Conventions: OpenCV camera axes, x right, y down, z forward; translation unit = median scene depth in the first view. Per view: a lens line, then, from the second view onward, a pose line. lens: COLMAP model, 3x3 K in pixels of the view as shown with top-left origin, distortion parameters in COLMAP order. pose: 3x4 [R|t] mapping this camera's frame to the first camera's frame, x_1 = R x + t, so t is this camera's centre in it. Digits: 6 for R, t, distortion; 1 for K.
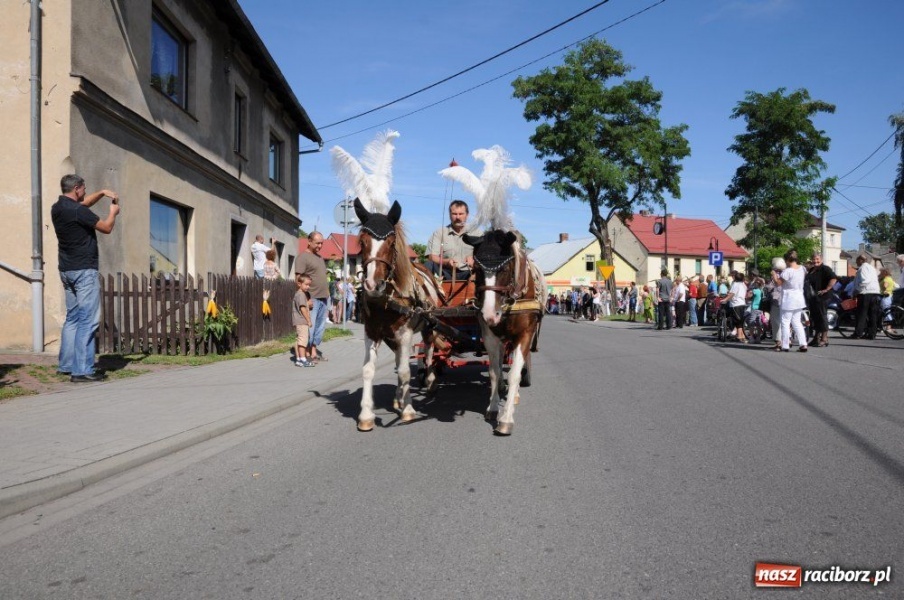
lens RADIAL K [[623.9, 0, 452.7], [0, 623.9, 310.6], [0, 0, 1]] dist [-0.120614, 0.083258]
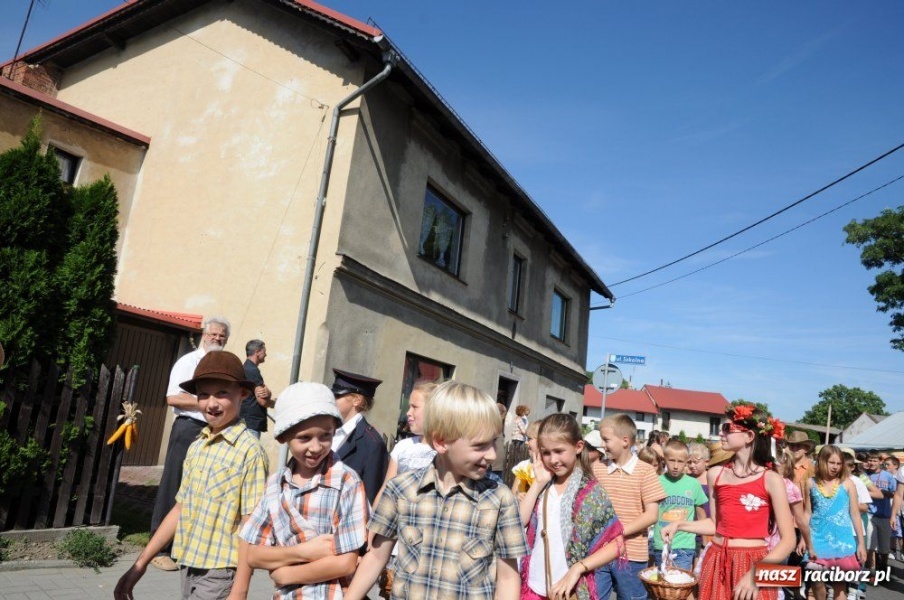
lens RADIAL K [[623.9, 0, 449.5], [0, 623.9, 305.3], [0, 0, 1]] dist [-0.120614, 0.083258]
pose [[0.870707, -0.005679, -0.491769, 0.071882], [-0.113831, 0.970453, -0.212751, -0.030862], [0.478447, 0.241222, 0.844334, 0.051944]]
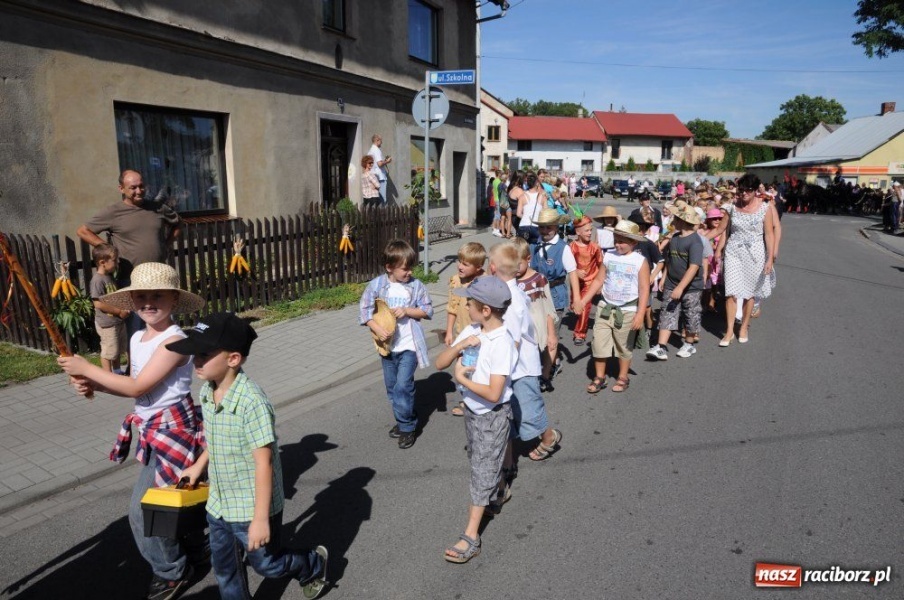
lens RADIAL K [[623.9, 0, 435.7], [0, 623.9, 311.8], [0, 0, 1]] dist [-0.120614, 0.083258]
pose [[0.891758, 0.092458, -0.442967, 0.136388], [-0.004779, 0.980774, 0.195091, -0.056411], [0.452488, -0.171857, 0.875054, 0.308436]]
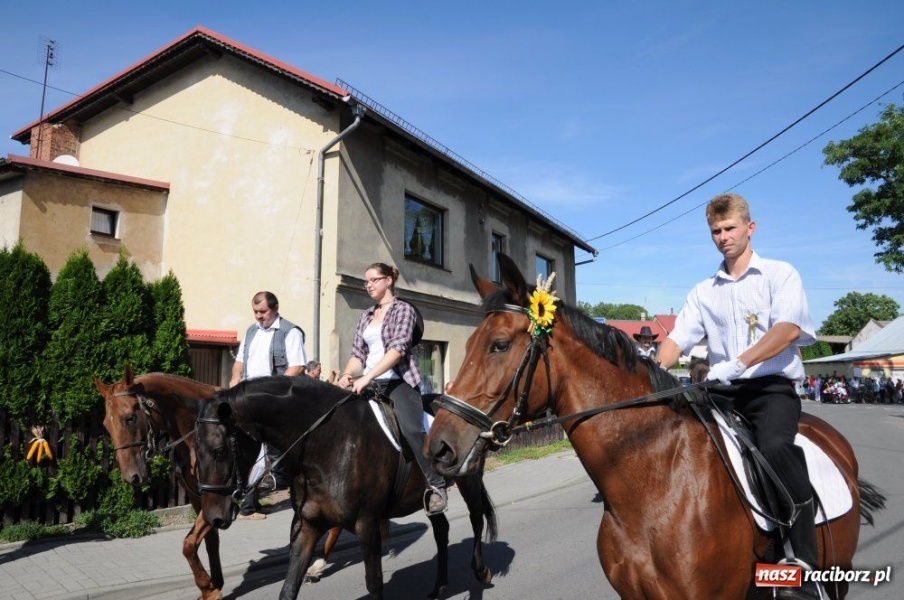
lens RADIAL K [[623.9, 0, 451.2], [0, 623.9, 306.2], [0, 0, 1]] dist [-0.120614, 0.083258]
pose [[0.855652, -0.063478, -0.513644, 0.185630], [-0.003719, 0.991670, -0.128750, -0.057949], [0.517538, 0.112075, 0.848289, -0.068388]]
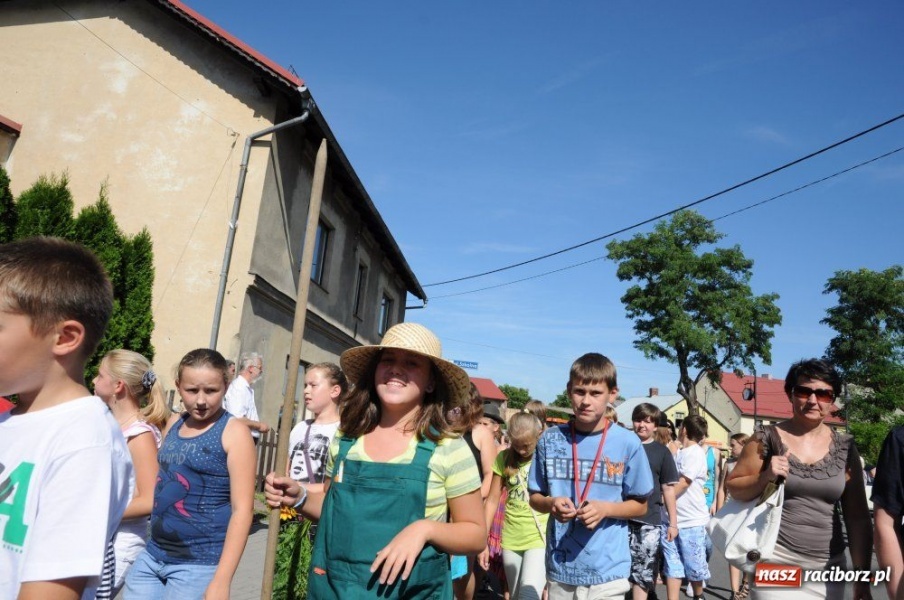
lens RADIAL K [[623.9, 0, 451.7], [0, 623.9, 306.7], [0, 0, 1]] dist [-0.120614, 0.083258]
pose [[0.986446, 0.059921, -0.152752, 0.007788], [-0.092603, 0.971816, -0.216793, -0.032638], [0.135456, 0.228000, 0.964193, -0.113862]]
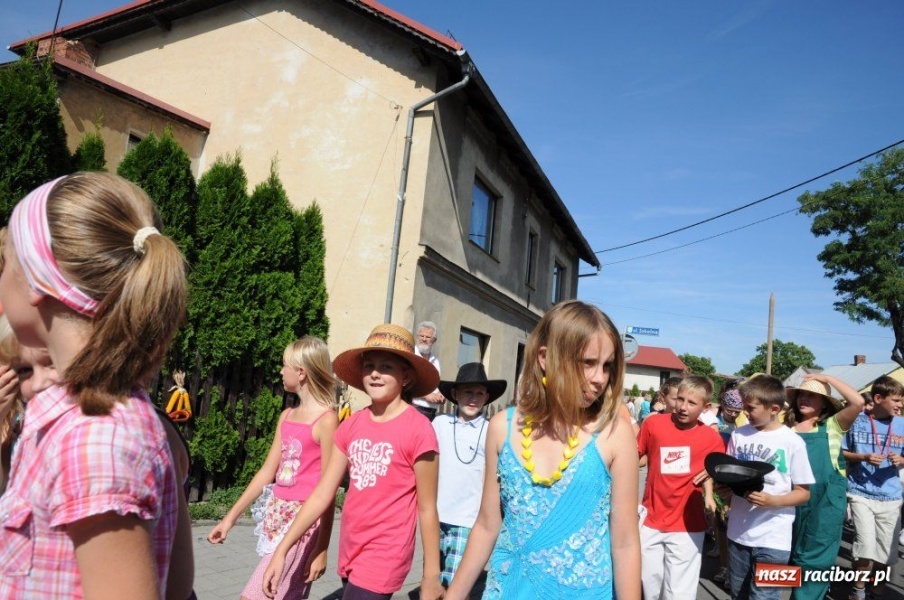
lens RADIAL K [[623.9, 0, 448.9], [0, 623.9, 305.6], [0, 0, 1]] dist [-0.120614, 0.083258]
pose [[0.908566, 0.033253, -0.416415, -0.000966], [-0.103575, 0.983633, -0.147438, -0.031403], [0.404697, 0.177088, 0.897140, -0.088528]]
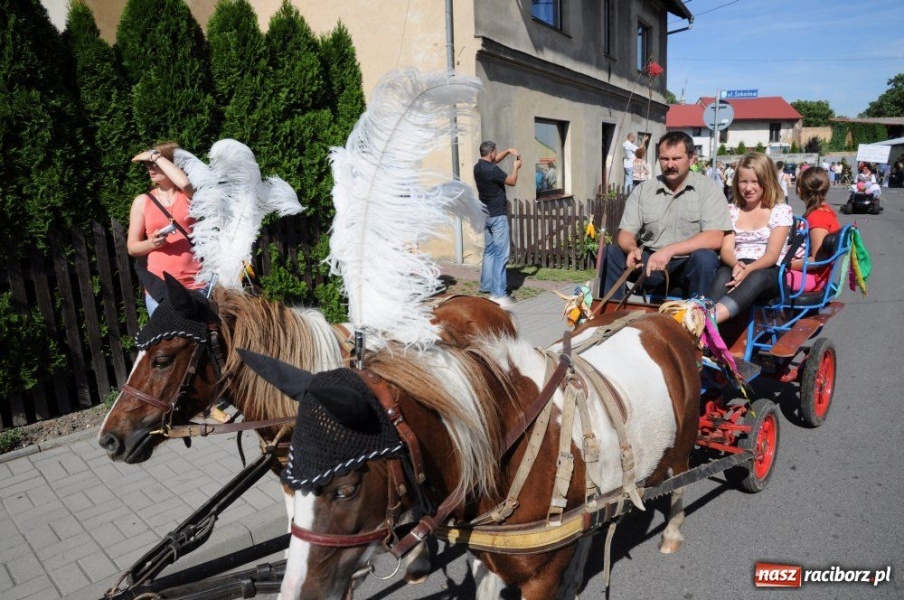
lens RADIAL K [[623.9, 0, 454.3], [0, 623.9, 311.1], [0, 0, 1]] dist [-0.120614, 0.083258]
pose [[0.844777, 0.086302, -0.528113, 0.010553], [0.029269, 0.977980, 0.206636, -0.052957], [0.534318, -0.190018, 0.823649, -0.066318]]
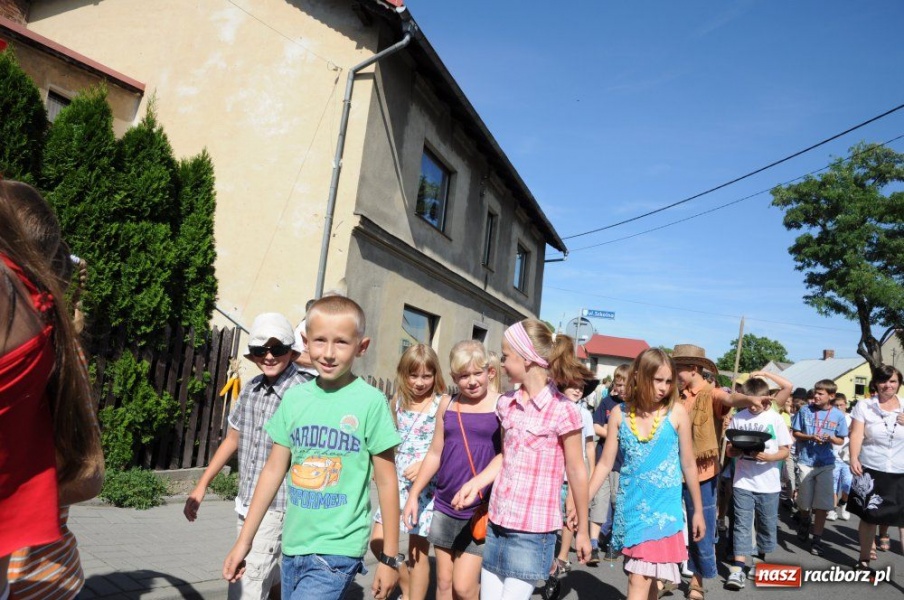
lens RADIAL K [[623.9, 0, 453.8], [0, 623.9, 304.2], [0, 0, 1]] dist [-0.120614, 0.083258]
pose [[0.923169, 0.055433, -0.380377, 0.025650], [-0.115884, 0.983644, -0.137899, -0.026649], [0.366511, 0.171384, 0.914493, -0.034004]]
